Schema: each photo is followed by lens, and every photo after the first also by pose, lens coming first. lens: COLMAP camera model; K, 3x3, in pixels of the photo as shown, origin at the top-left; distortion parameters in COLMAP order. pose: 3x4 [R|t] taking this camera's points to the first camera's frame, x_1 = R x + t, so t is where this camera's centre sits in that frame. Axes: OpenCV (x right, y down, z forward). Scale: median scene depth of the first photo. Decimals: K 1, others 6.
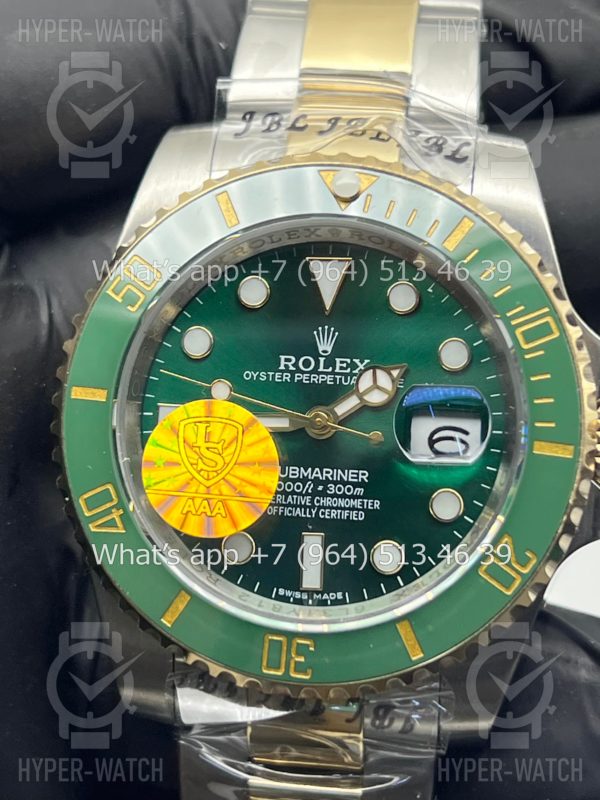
lens RADIAL K [[1830.7, 0, 300.0], [0, 1830.7, 400.0], [0, 0, 1]] dist [0.073528, 0.200238]
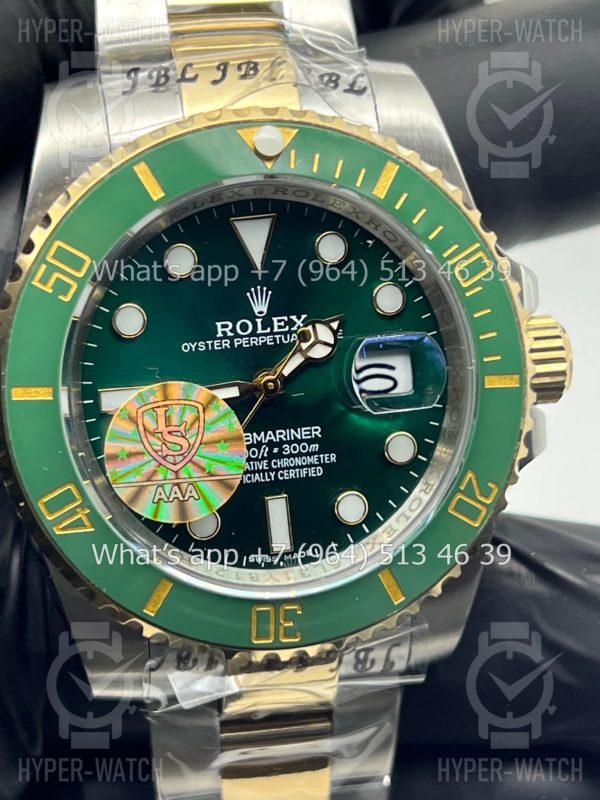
lens RADIAL K [[1830.7, 0, 300.0], [0, 1830.7, 400.0], [0, 0, 1]] dist [0.073528, 0.200238]
pose [[0.947952, -0.156278, 0.277425, -0.247413], [0.116737, 0.981178, 0.153826, -0.129703], [-0.296242, -0.113434, 0.948353, 0.059276]]
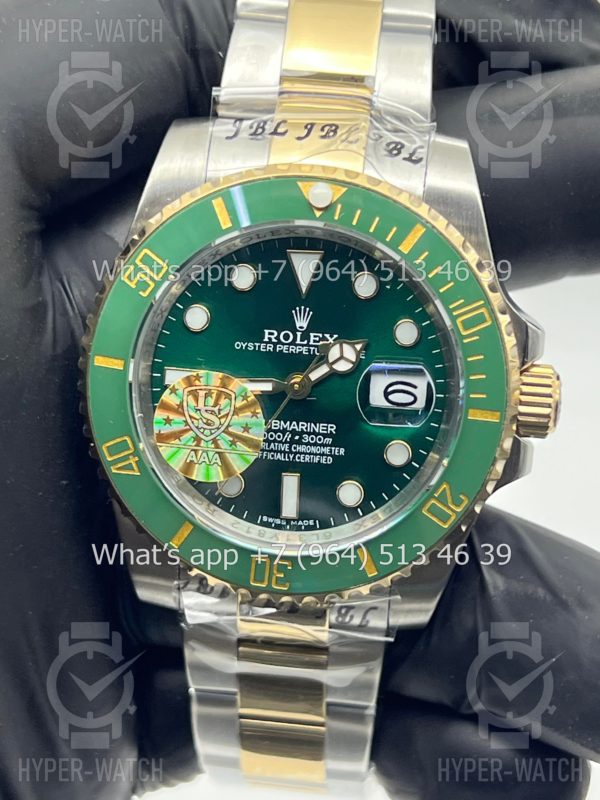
lens RADIAL K [[1830.7, 0, 300.0], [0, 1830.7, 400.0], [0, 0, 1]] dist [0.073528, 0.200238]
pose [[0.999609, 0.003483, 0.027748, -0.021284], [-0.008838, 0.980701, 0.195312, -0.219677], [-0.026532, -0.195481, 0.980349, -0.212424]]
